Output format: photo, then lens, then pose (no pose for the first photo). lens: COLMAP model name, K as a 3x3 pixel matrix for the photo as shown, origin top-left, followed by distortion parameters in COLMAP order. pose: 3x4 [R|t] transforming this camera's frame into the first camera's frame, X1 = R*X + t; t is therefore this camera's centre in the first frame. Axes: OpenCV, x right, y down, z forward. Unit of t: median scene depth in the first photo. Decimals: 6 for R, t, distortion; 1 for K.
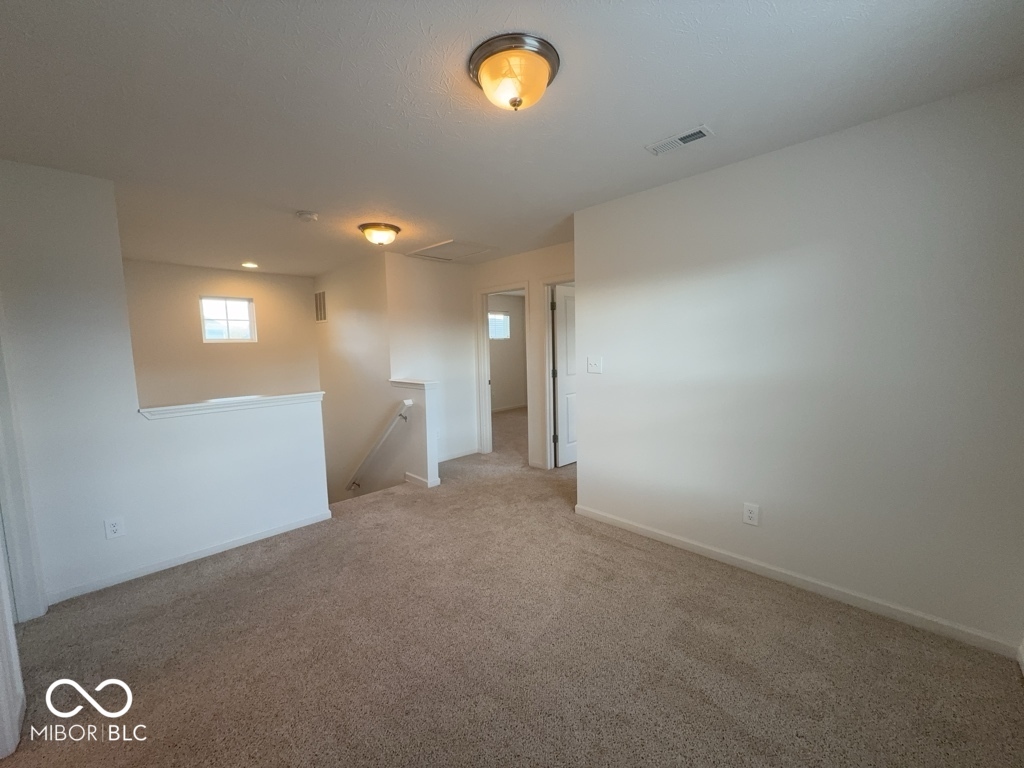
lens RADIAL K [[410.5, 0, 513.4], [0, 410.5, 380.9], [0, 0, 1]] dist [0.003548, 0.000234]
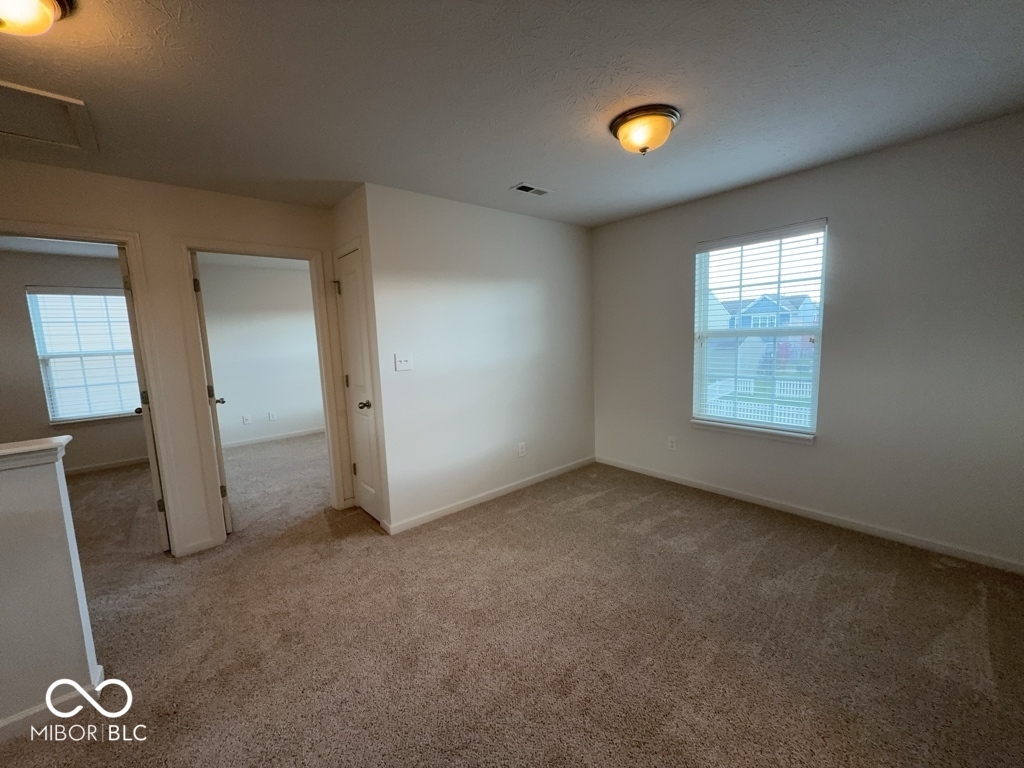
lens RADIAL K [[410.5, 0, 513.2], [0, 410.5, 381.2], [0, 0, 1]] dist [0.003548, 0.000234]
pose [[0.084255, -0.093788, 0.992021, -0.652790], [0.124147, 0.988791, 0.082939, -0.038416], [-0.988680, 0.116169, 0.094954, 0.628447]]
